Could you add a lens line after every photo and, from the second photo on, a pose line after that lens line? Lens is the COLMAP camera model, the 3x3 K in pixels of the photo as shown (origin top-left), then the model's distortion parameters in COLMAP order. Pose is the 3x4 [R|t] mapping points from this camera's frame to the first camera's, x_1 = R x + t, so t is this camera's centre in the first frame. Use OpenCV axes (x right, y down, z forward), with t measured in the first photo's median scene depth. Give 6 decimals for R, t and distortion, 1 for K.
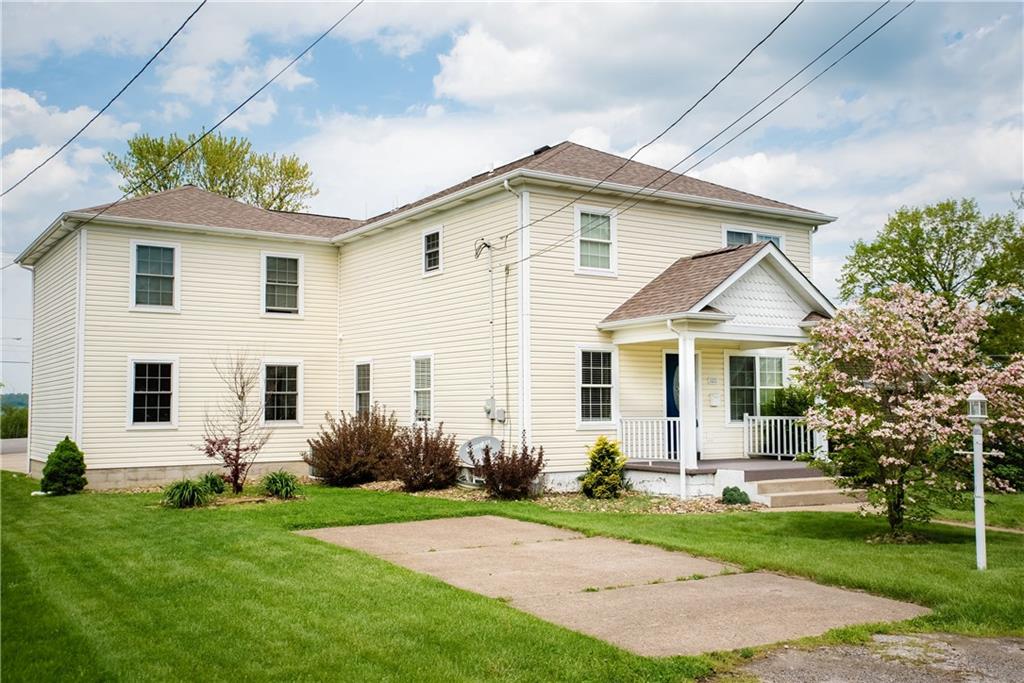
lens RADIAL K [[1015.3, 0, 512.0], [0, 1015.3, 341.5], [0, 0, 1]] dist [-0.002606, -0.323690]
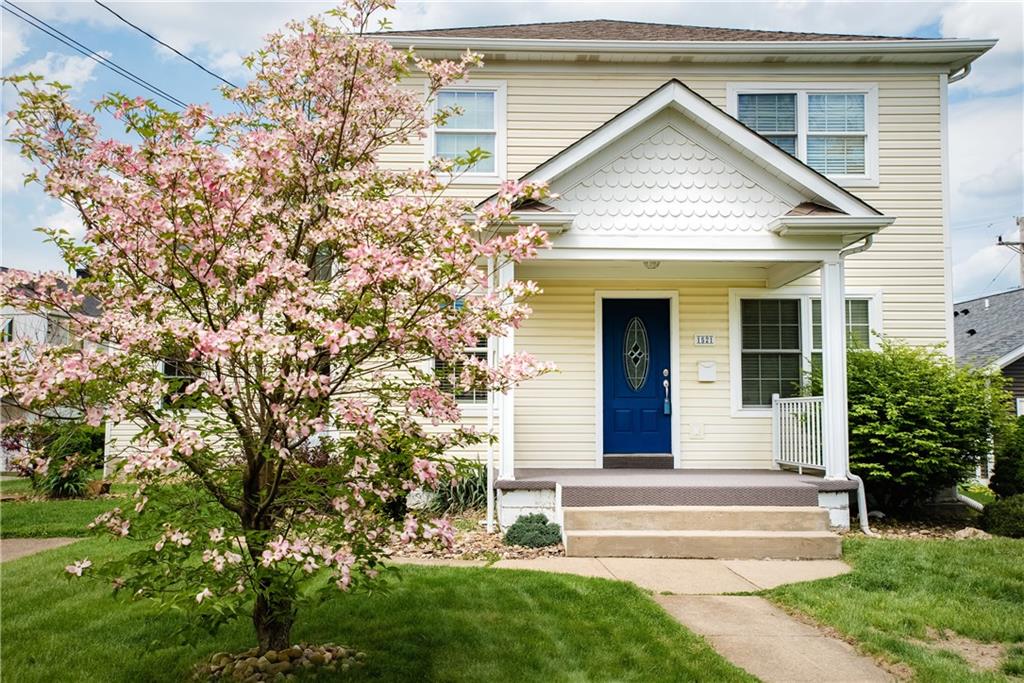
lens RADIAL K [[998.7, 0, 512.0], [0, 998.7, 341.5], [0, 0, 1]] dist [-0.001674, 0.315113]
pose [[0.865399, -0.035325, -0.499837, 0.432721], [0.029679, 0.999374, -0.019244, 0.051775], [0.500204, 0.001819, 0.865906, 0.457775]]
